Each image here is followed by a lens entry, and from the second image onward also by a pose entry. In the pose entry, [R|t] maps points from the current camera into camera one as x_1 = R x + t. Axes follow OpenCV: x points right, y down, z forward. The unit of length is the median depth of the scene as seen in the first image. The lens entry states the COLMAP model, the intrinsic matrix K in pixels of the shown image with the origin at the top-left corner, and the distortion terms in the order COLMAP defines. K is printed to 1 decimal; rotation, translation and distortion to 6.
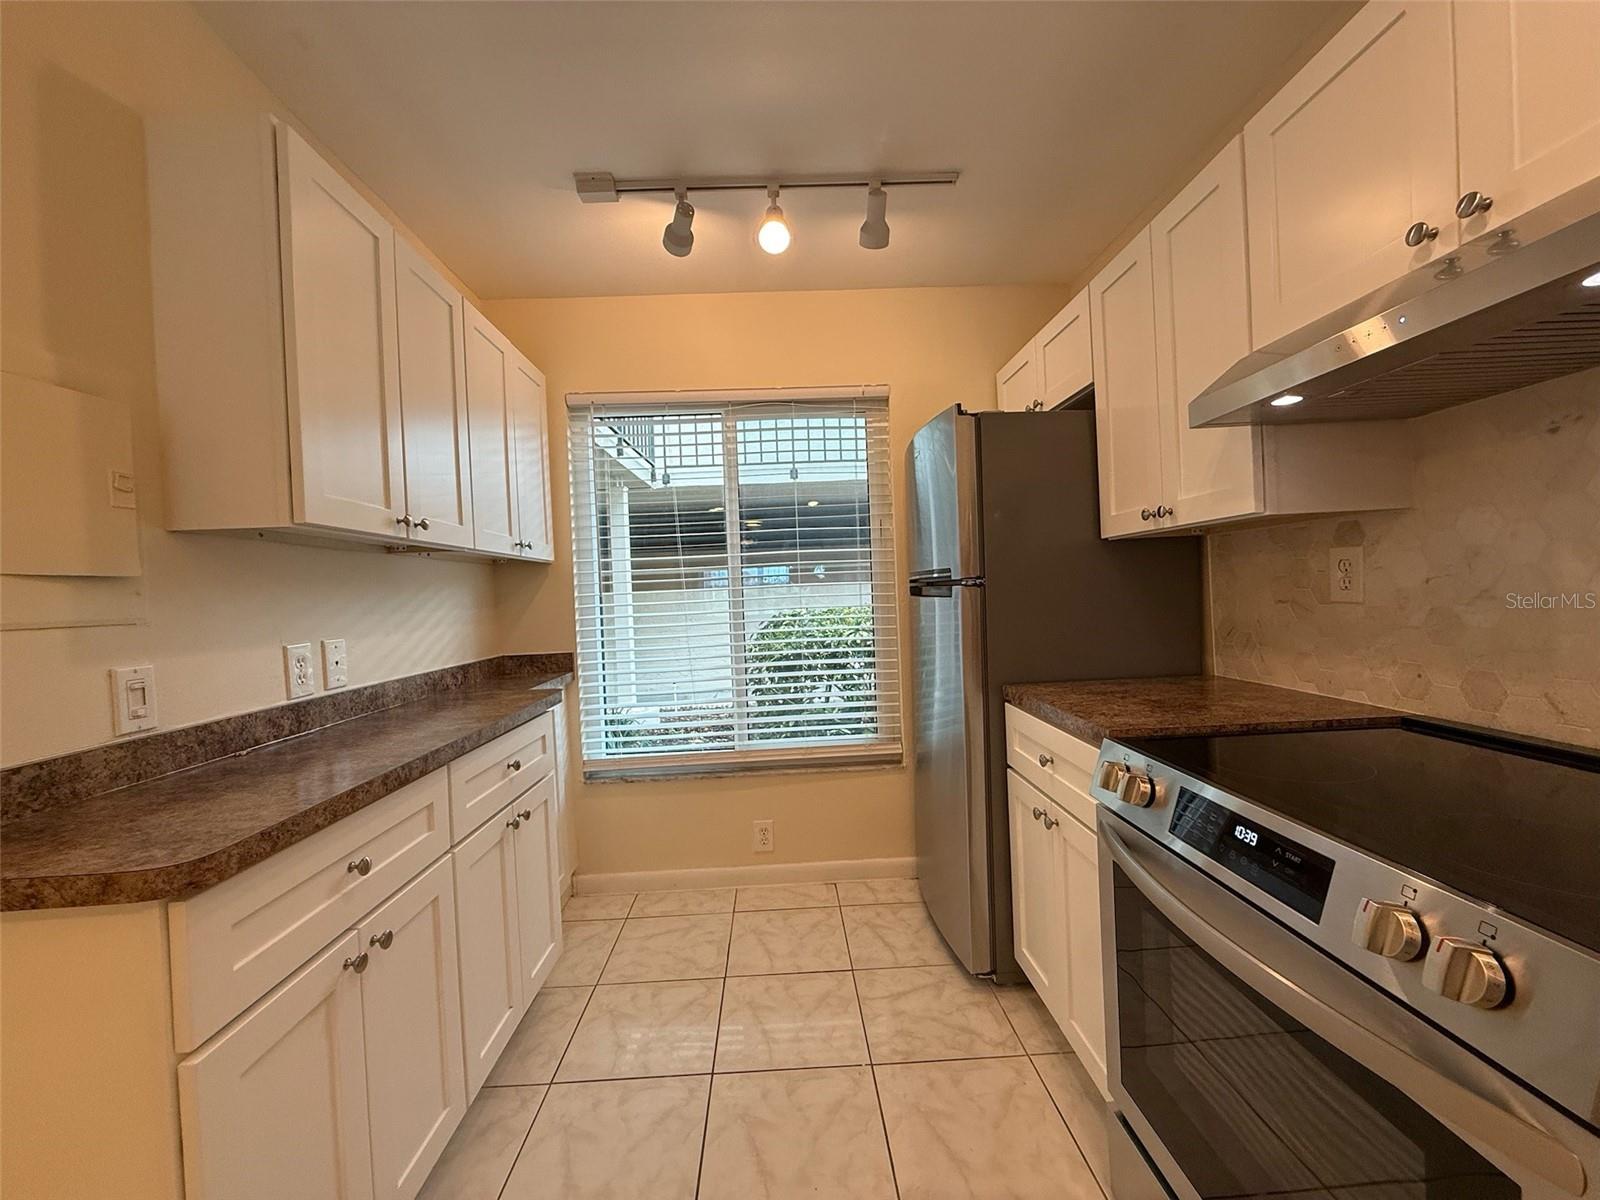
lens RADIAL K [[637.7, 0, 798.2], [0, 637.7, 601.3], [0, 0, 1]] dist [-0.000681, -0.000036]
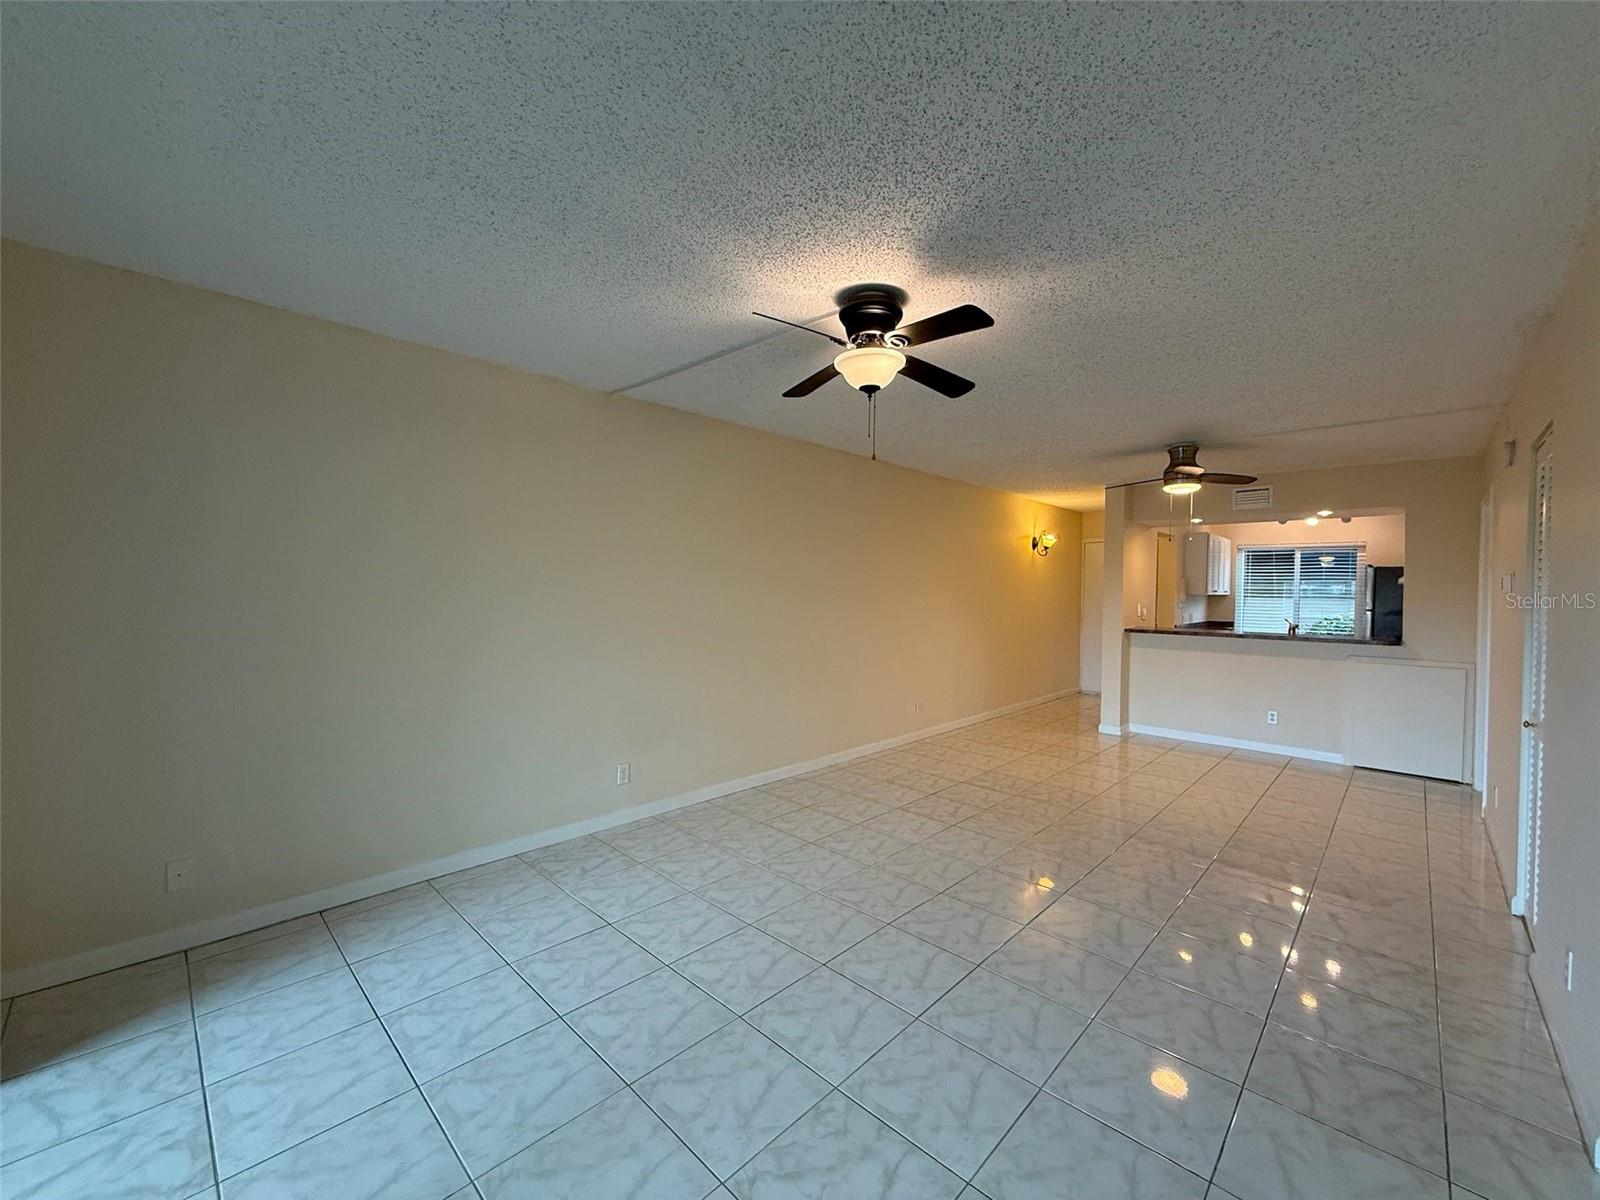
lens RADIAL K [[639.4, 0, 798.1], [0, 639.4, 604.1], [0, 0, 1]] dist [0.000635, 0.000291]
pose [[0.703202, 0.069586, -0.707577, 0.515525], [-0.051886, 0.997568, 0.046540, -0.063231], [0.709094, 0.003986, 0.705102, -3.749316]]
